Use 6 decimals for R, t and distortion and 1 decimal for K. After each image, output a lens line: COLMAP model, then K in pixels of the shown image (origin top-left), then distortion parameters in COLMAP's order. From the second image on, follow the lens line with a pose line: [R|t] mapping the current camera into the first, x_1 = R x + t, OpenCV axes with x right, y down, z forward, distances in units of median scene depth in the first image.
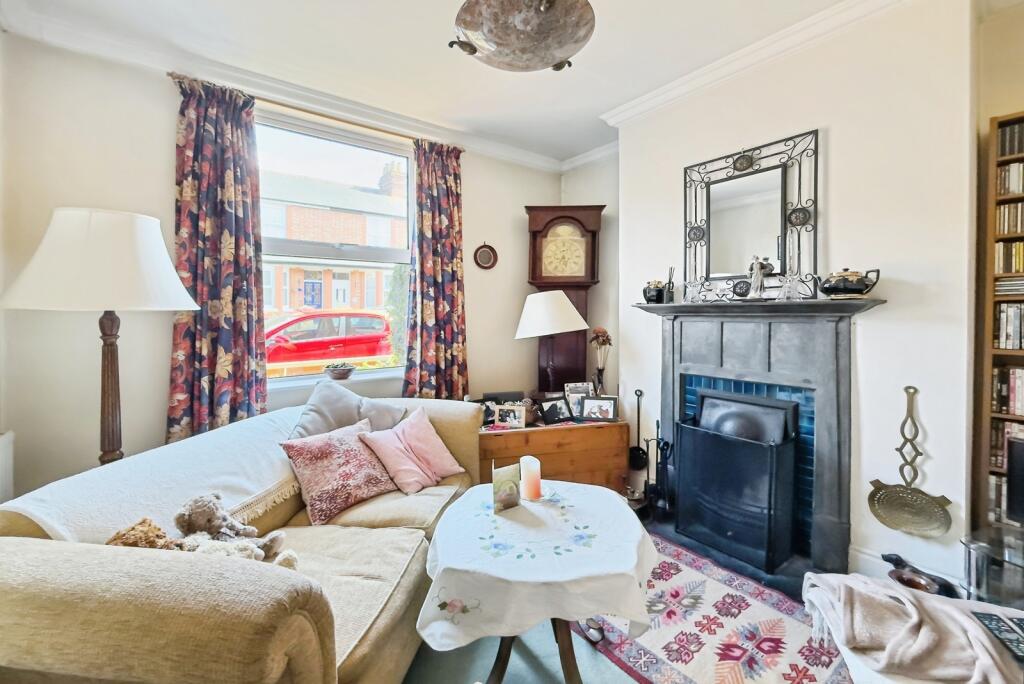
lens RADIAL K [[447.0, 0, 511.6], [0, 447.0, 322.8], [0, 0, 1]] dist [0.001467, 0.000268]
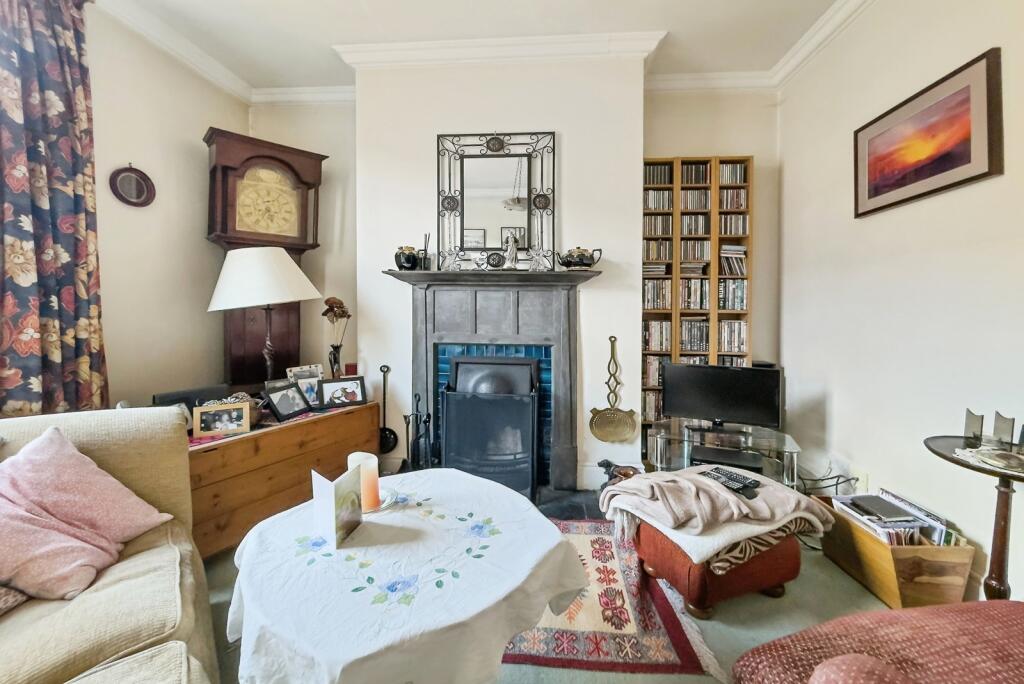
lens RADIAL K [[422.8, 0, 510.9], [0, 422.8, 321.4], [0, 0, 1]] dist [0.001611, -0.000140]
pose [[0.664774, -0.010315, 0.746974, -0.199292], [0.004109, 0.999940, 0.010151, 0.054727], [-0.747034, -0.003679, 0.664776, 0.243509]]
